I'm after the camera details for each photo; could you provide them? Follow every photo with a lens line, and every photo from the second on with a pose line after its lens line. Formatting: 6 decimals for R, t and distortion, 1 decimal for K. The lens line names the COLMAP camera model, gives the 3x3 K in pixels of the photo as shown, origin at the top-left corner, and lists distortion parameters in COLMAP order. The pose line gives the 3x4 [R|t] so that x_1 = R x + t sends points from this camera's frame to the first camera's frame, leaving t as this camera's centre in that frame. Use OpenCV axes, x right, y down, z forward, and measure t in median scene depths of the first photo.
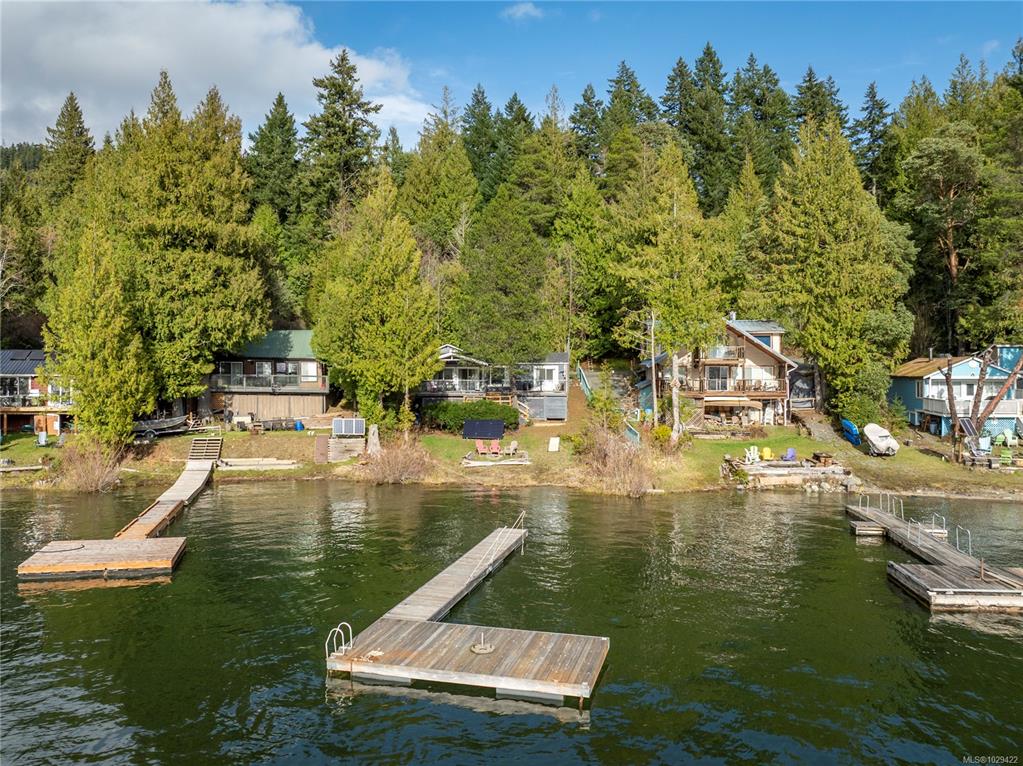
lens RADIAL K [[723.0, 0, 513.1], [0, 723.0, 370.9], [0, 0, 1]] dist [-0.001912, -0.006601]
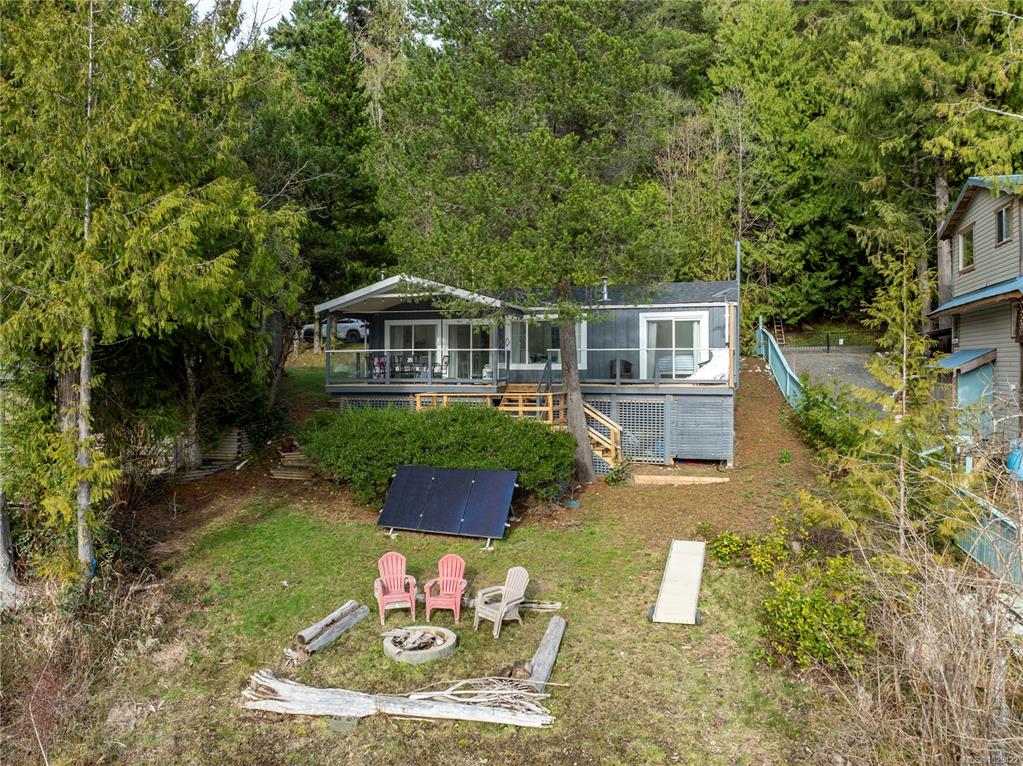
lens RADIAL K [[753.7, 0, 508.3], [0, 753.7, 368.9], [0, 0, 1]] dist [-0.050027, 0.040984]
pose [[0.976378, -0.001162, -0.216068, 0.049702], [0.000704, 0.999997, -0.002198, 0.024570], [0.216070, 0.001994, 0.976376, 0.665261]]
